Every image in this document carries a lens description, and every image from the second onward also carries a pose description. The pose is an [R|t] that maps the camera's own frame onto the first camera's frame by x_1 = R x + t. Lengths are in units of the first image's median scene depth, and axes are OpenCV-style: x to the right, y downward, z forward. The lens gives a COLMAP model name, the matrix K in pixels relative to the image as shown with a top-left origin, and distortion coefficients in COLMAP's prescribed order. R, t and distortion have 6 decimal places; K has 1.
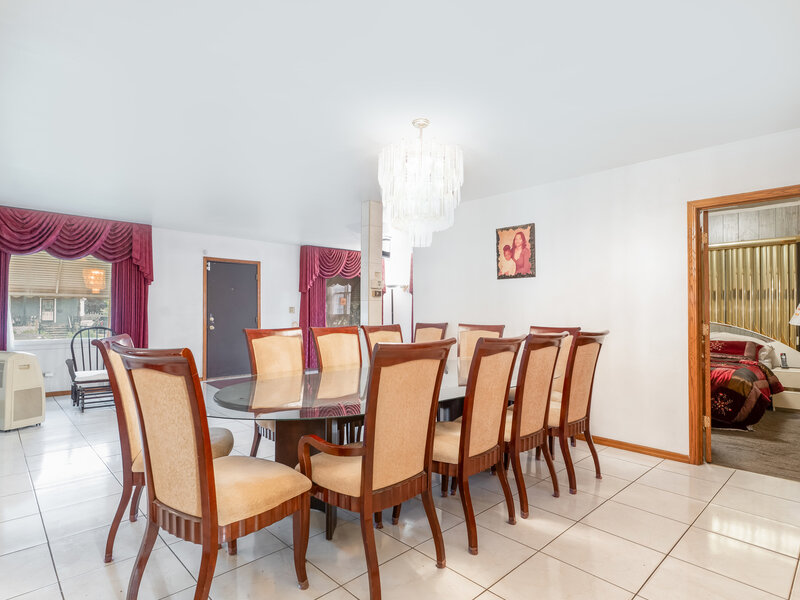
lens RADIAL K [[438.7, 0, 400.0], [0, 438.7, 300.0], [0, 0, 1]] dist [0.000958, 0.000820]
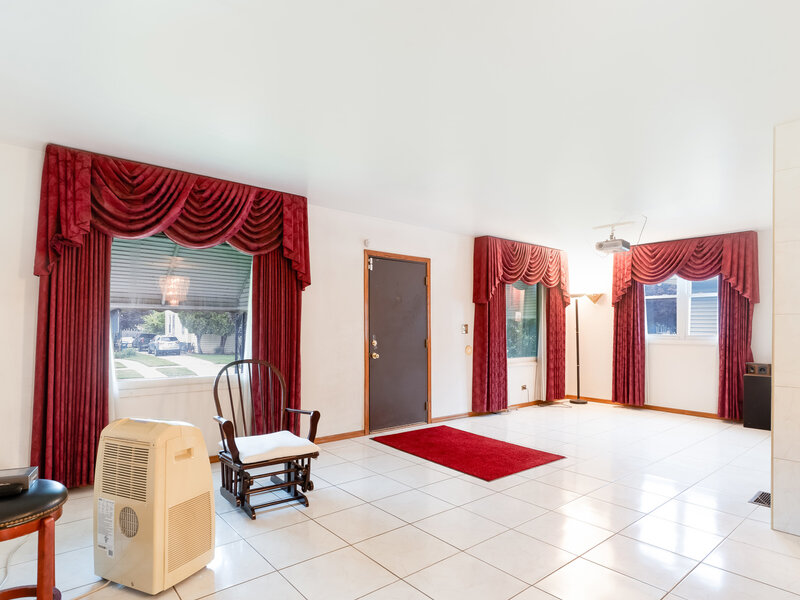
lens RADIAL K [[455.5, 0, 400.8], [0, 455.5, 317.6], [0, 0, 1]] dist [-0.002709, -0.000533]
pose [[0.998108, -0.000555, -0.061489, -0.400325], [0.000790, 0.999992, 0.003798, 0.002529], [0.061487, -0.003839, 0.998101, 0.355085]]
